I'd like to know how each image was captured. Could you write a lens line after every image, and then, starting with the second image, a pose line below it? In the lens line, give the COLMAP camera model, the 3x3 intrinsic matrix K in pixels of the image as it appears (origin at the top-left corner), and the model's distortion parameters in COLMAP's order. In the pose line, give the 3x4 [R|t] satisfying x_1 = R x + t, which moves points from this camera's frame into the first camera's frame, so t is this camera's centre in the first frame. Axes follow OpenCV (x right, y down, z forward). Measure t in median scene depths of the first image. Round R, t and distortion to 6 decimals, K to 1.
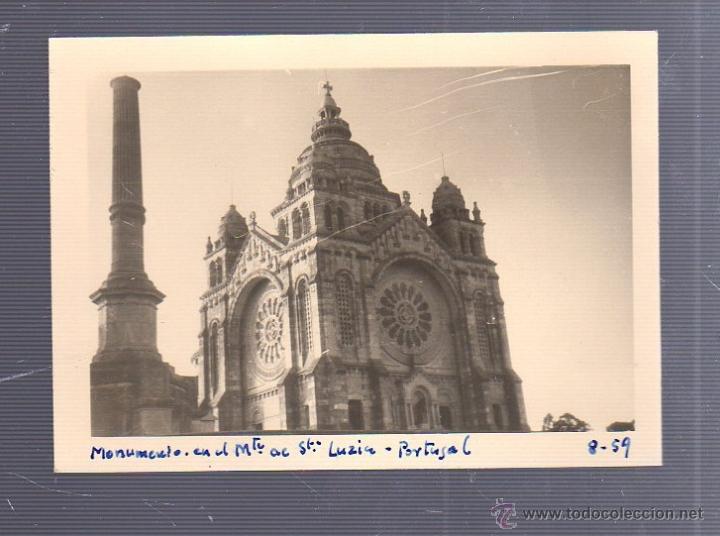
lens RADIAL K [[296.9, 0, 359.9], [0, 296.9, 269.9], [0, 0, 1]] dist [-0.001526, 0.000097]
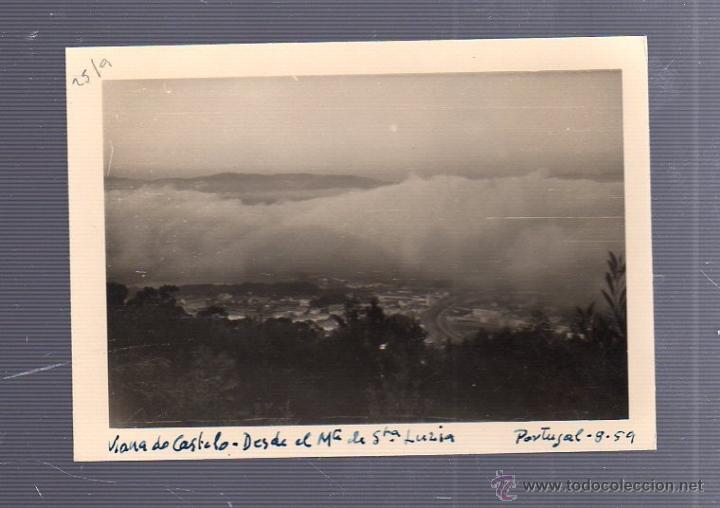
lens RADIAL K [[282.9, 0, 350.3], [0, 282.9, 270.0], [0, 0, 1]] dist [-0.000014, -0.000204]
pose [[0.999980, -0.006144, -0.001693, -0.374181], [0.006157, 0.999953, 0.007548, 0.003148], [0.001646, -0.007558, 0.999970, 0.000049]]
